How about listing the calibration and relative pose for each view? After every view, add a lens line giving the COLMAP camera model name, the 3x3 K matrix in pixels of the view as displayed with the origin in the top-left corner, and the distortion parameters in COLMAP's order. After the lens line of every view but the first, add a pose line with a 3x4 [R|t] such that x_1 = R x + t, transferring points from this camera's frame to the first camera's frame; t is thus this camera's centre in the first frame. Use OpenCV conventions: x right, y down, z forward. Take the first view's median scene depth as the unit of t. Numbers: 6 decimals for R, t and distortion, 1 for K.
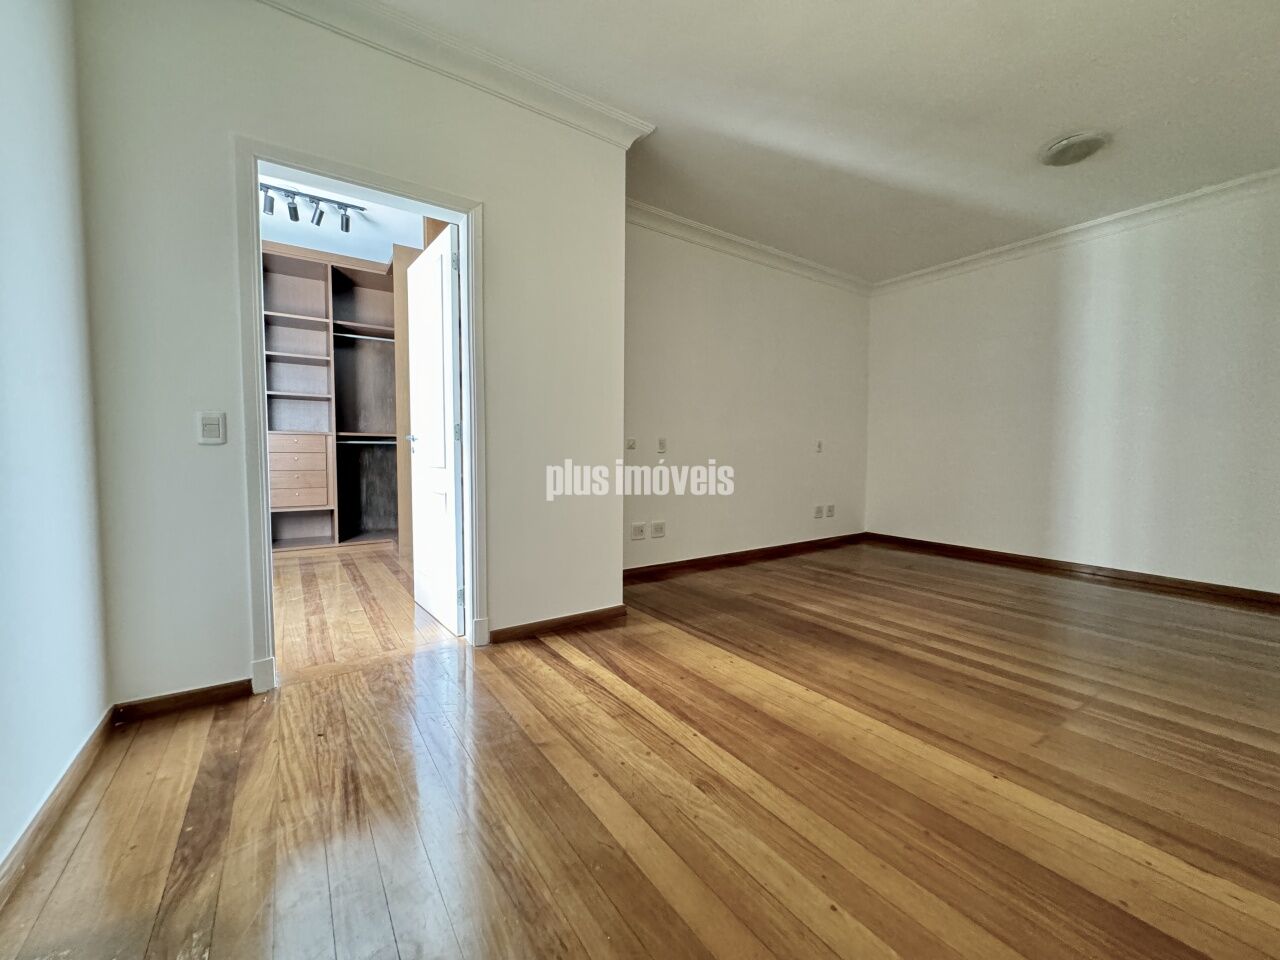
lens RADIAL K [[508.2, 0, 637.6], [0, 508.2, 476.5], [0, 0, 1]] dist [-0.003871, 0.000707]
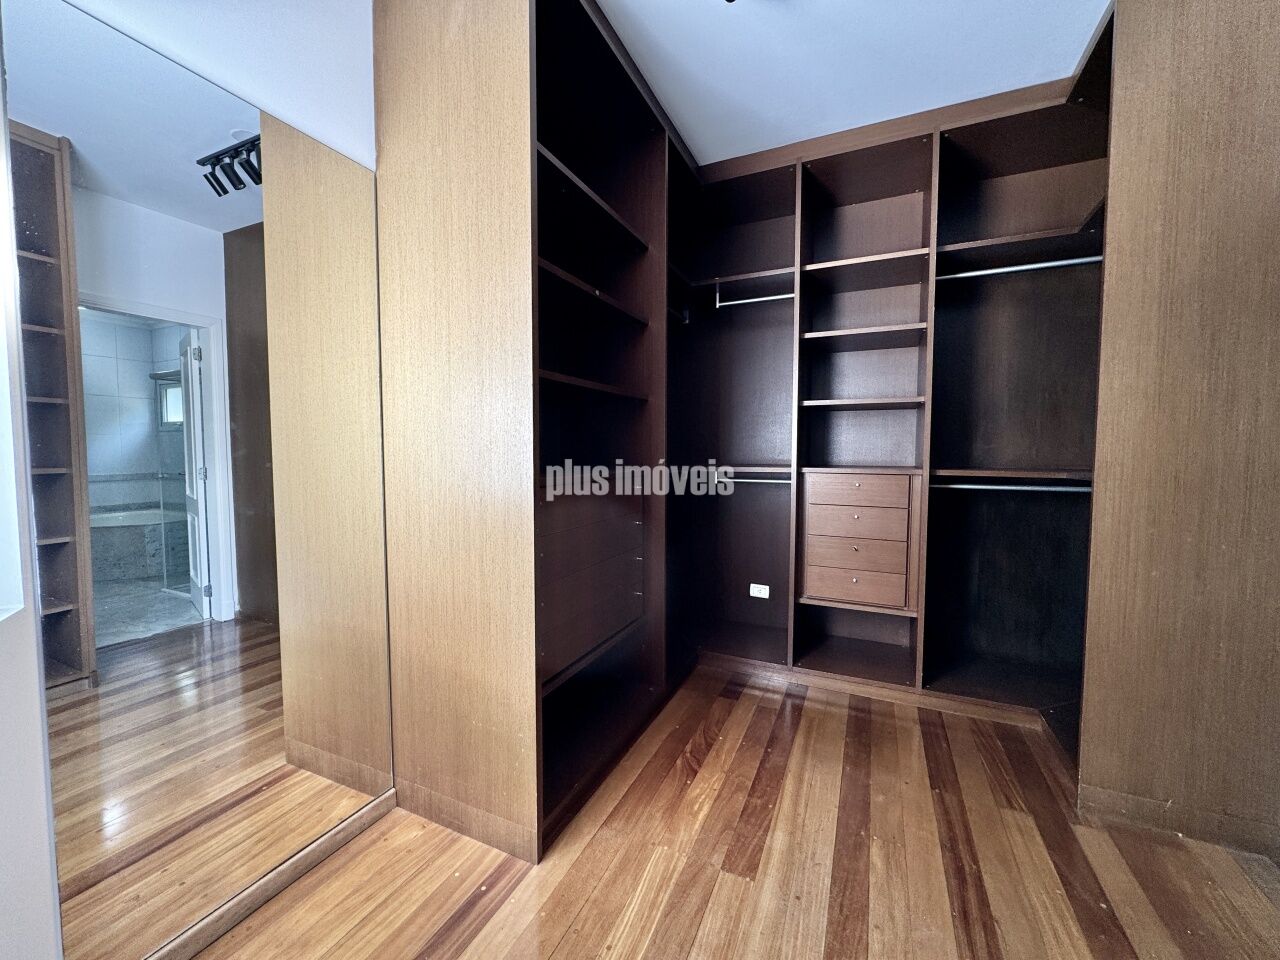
lens RADIAL K [[508.2, 0, 640.5], [0, 508.2, 476.3], [0, 0, 1]] dist [-0.003871, 0.000707]
pose [[0.501344, 0.043850, -0.864136, -0.293070], [-0.044840, 0.998690, 0.024663, -0.078319], [0.864085, 0.026383, 0.502653, 0.483231]]
